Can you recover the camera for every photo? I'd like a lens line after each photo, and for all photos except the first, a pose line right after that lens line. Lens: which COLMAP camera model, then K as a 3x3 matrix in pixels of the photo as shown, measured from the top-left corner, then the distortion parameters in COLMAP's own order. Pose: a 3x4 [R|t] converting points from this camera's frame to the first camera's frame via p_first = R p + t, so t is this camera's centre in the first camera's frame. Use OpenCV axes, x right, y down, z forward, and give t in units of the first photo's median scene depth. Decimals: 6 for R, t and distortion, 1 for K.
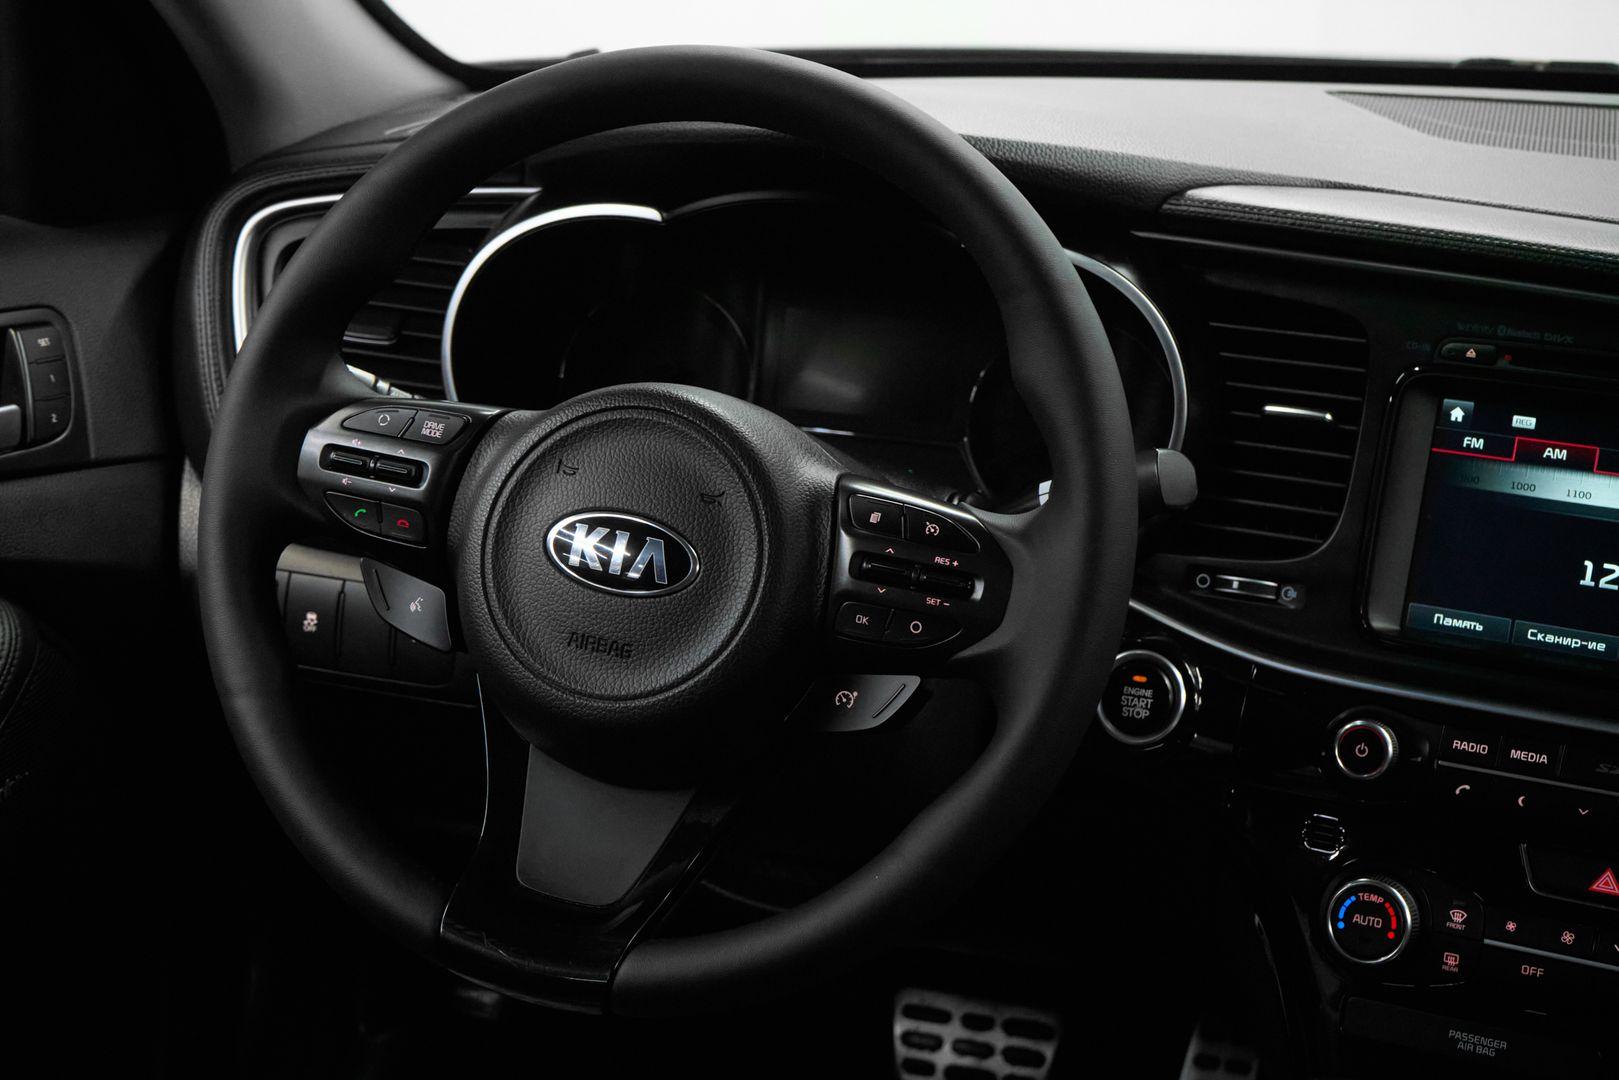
lens RADIAL K [[2466.0, 0, 806.6], [0, 2466.0, 532.7], [0, 0, 1]] dist [0.034405, 0.000000]
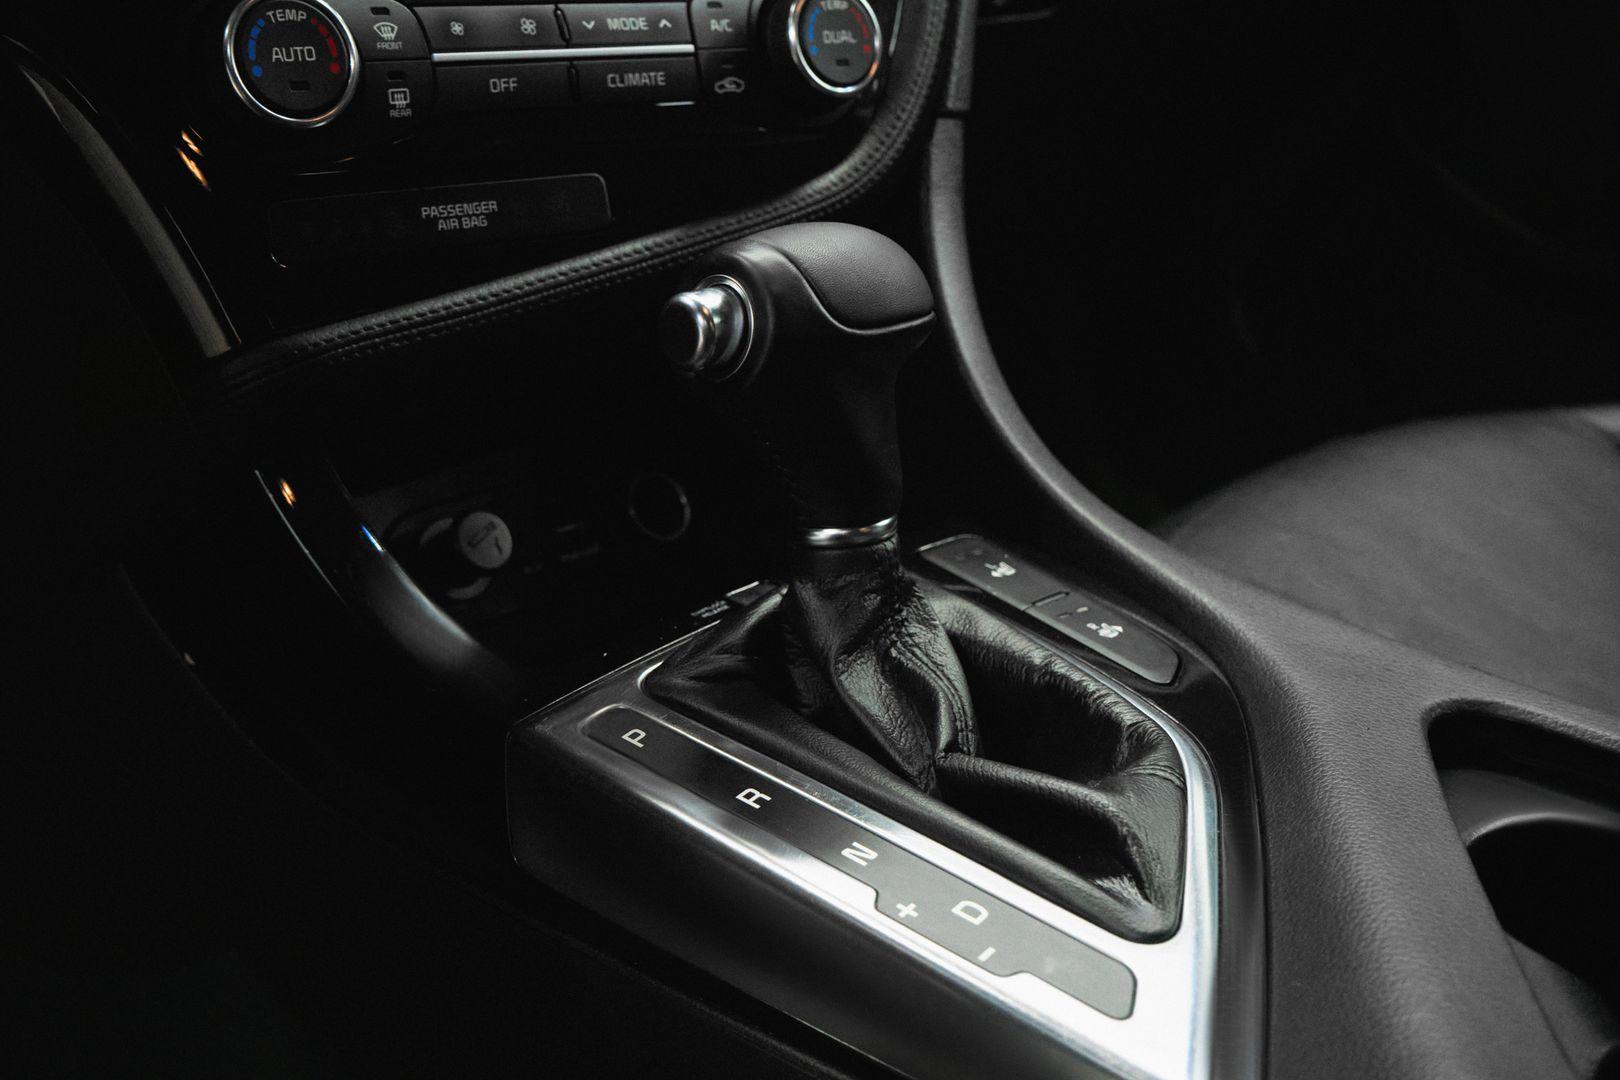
lens RADIAL K [[1884.5, 0, 812.7], [0, 1884.5, 540.8], [0, 0, 1]] dist [-0.015513, 0.000000]
pose [[0.424858, -0.313457, 0.849259, -0.144290], [0.211059, 0.946583, 0.243792, 0.177956], [-0.880312, 0.075666, 0.468322, 0.655321]]
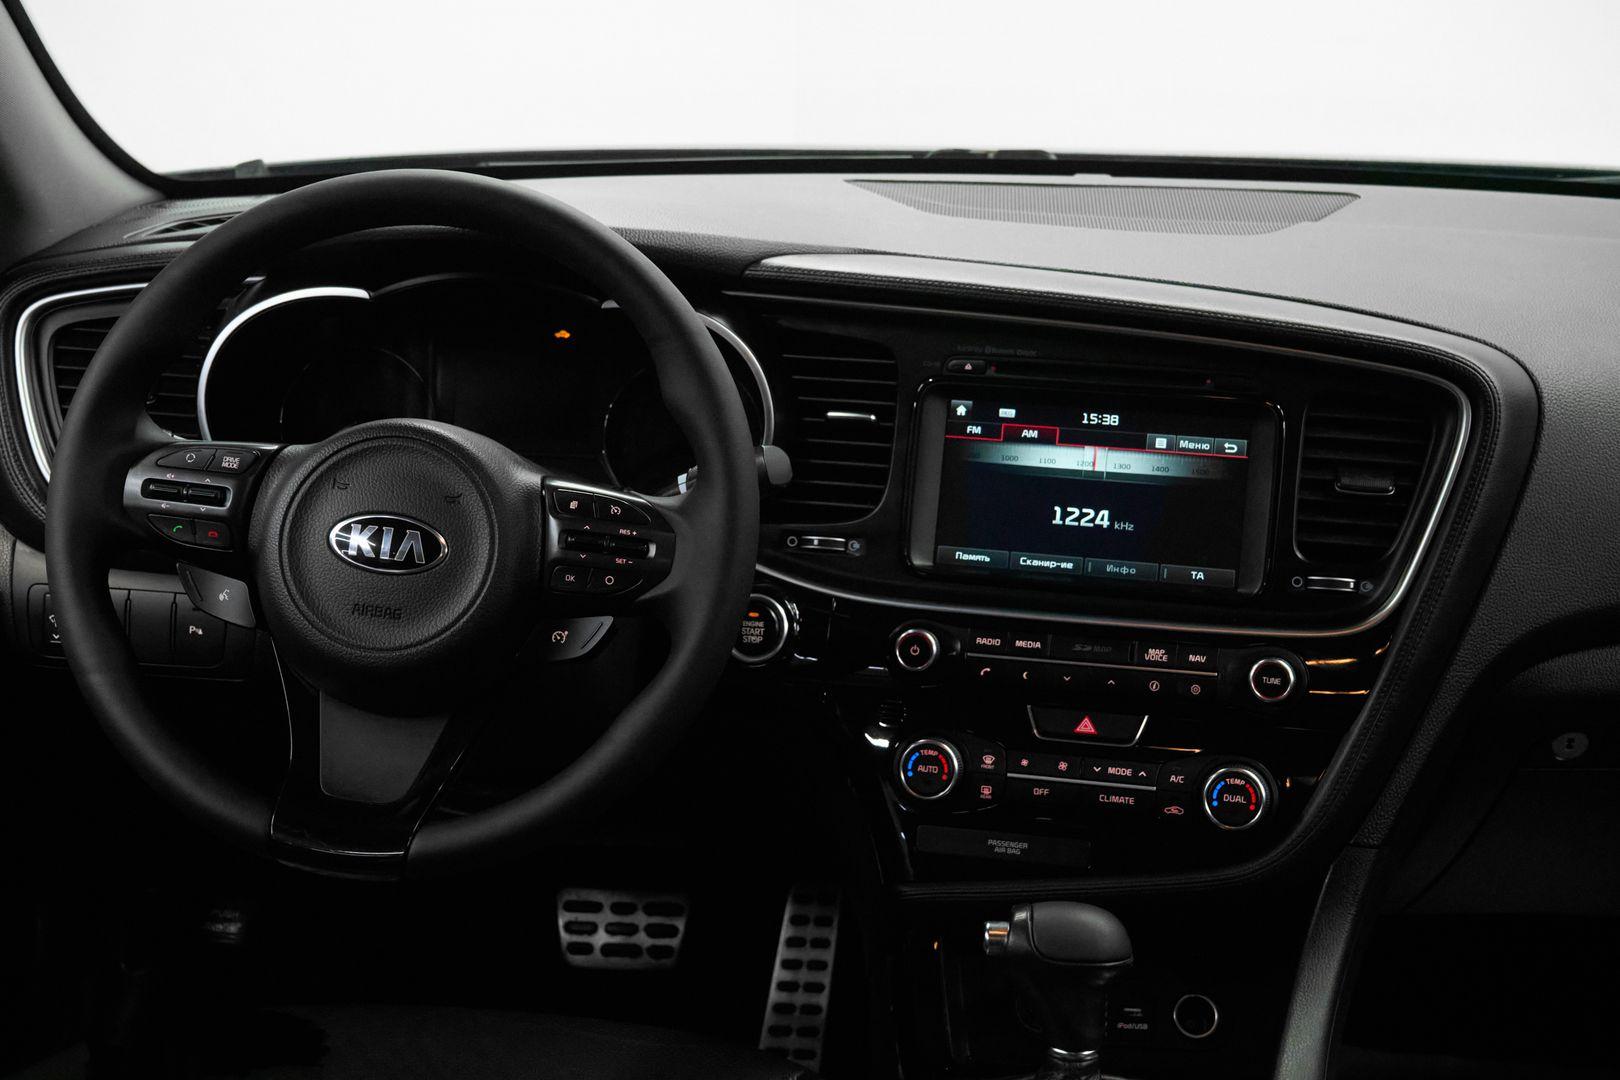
lens RADIAL K [[2231.3, 0, 813.0], [0, 2231.3, 543.3], [0, 0, 1]] dist [0.096330, 0.000000]
pose [[0.975753, -0.069037, 0.207700, -0.091683], [0.070338, 0.997523, 0.001123, 0.020867], [-0.207263, 0.013513, 0.978192, -0.234659]]
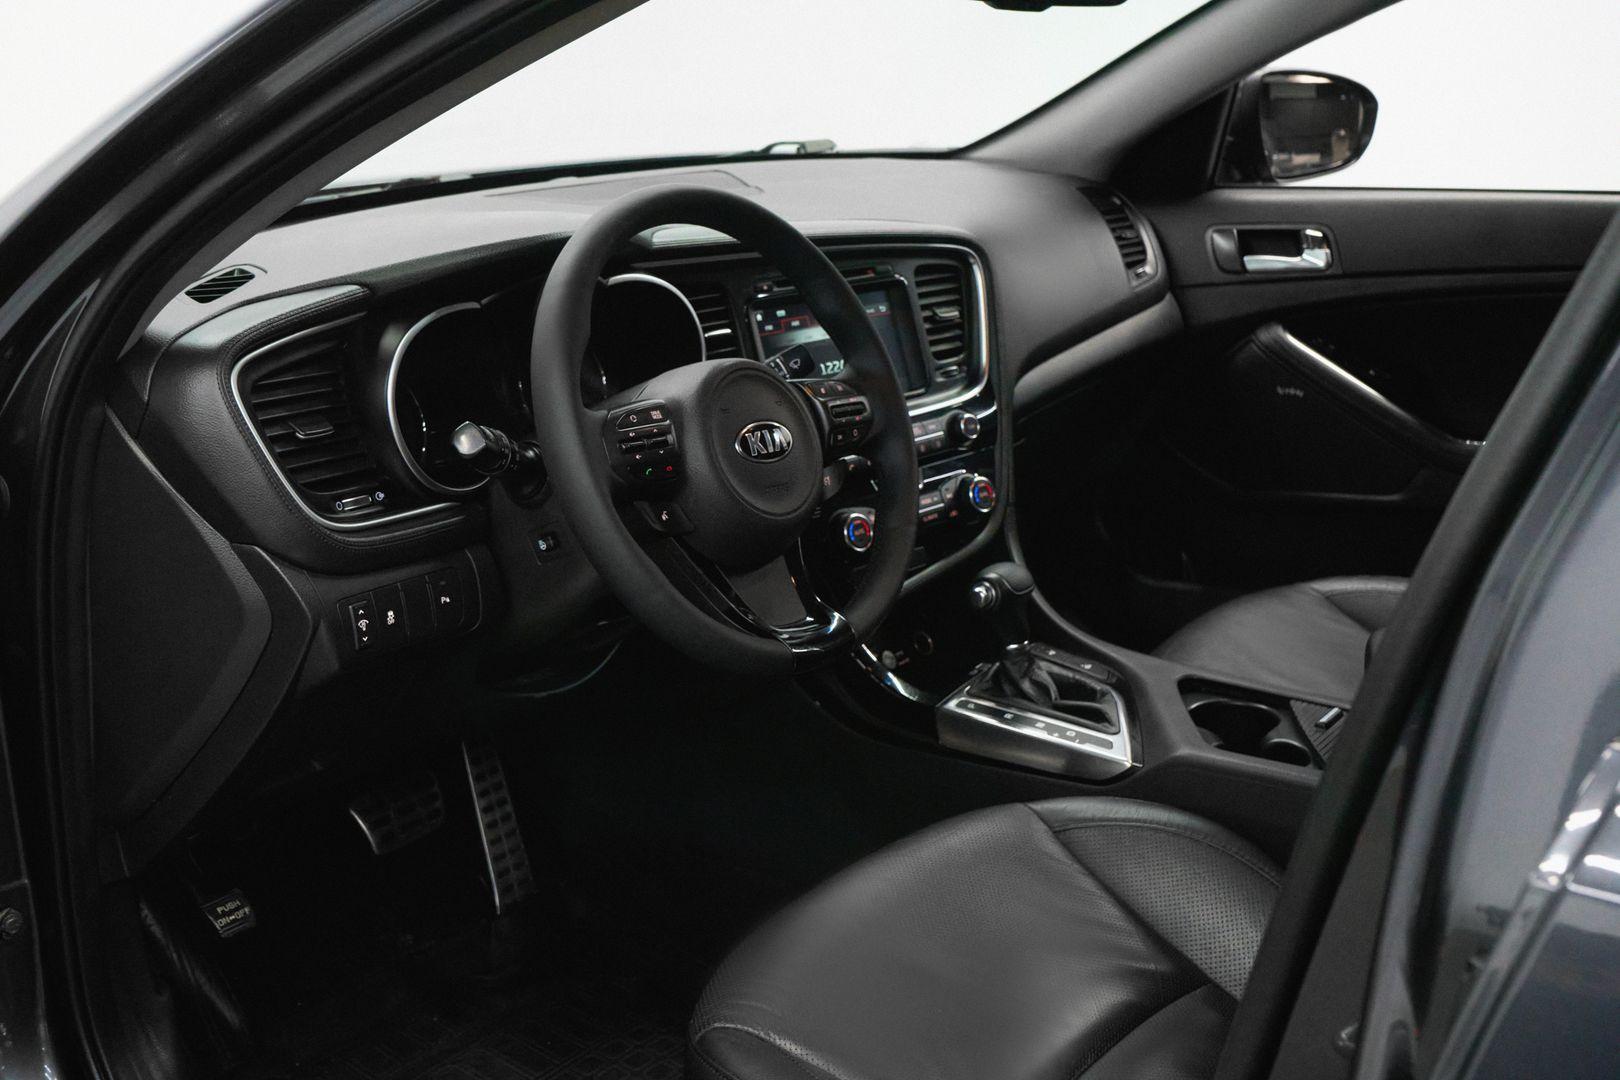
lens RADIAL K [[1749.7, 0, 810.2], [0, 1749.7, 537.9], [0, 0, 1]] dist [-0.019799, 0.000000]
pose [[0.336615, -0.298217, 0.893173, -1.174529], [0.283469, 0.936619, 0.205890, -0.173316], [-0.897962, 0.183881, 0.399815, 0.387508]]
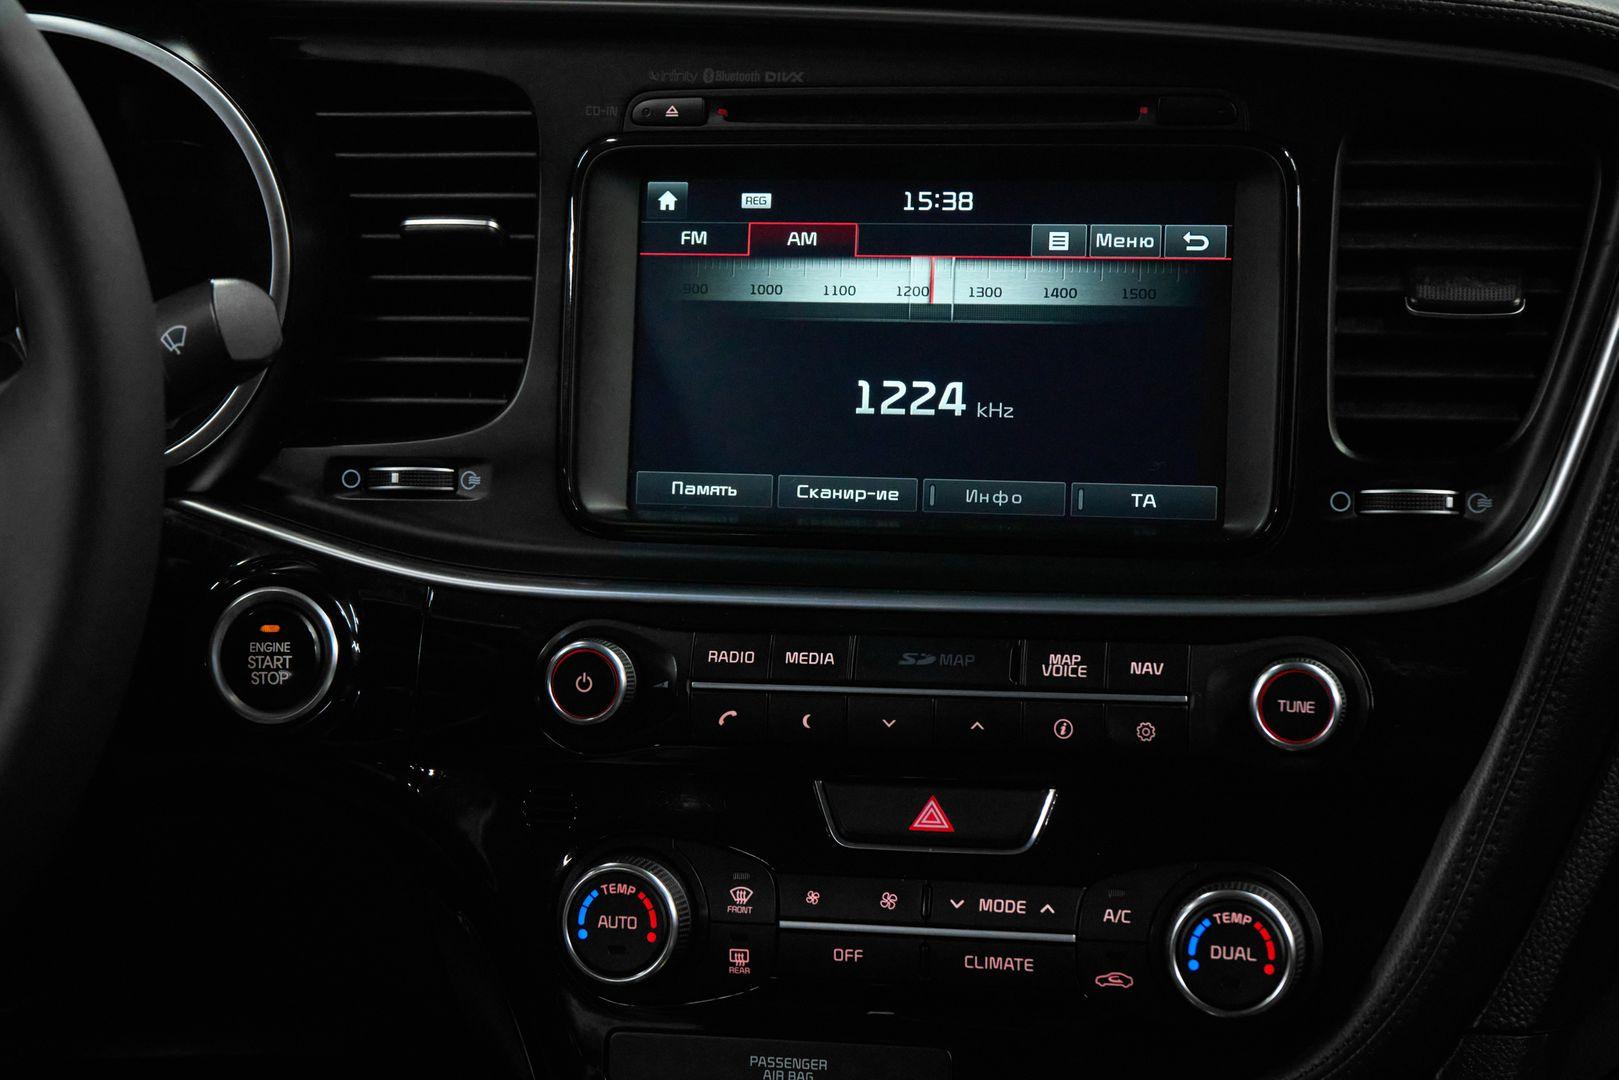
lens RADIAL K [[2883.5, 0, 802.2], [0, 2883.5, 539.8], [0, 0, 1]] dist [0.046693, 0.000000]
pose [[0.968730, -0.127582, 0.212804, 0.112918], [0.126517, 0.991789, 0.018674, 0.039273], [-0.213439, 0.008833, 0.976916, 0.180973]]
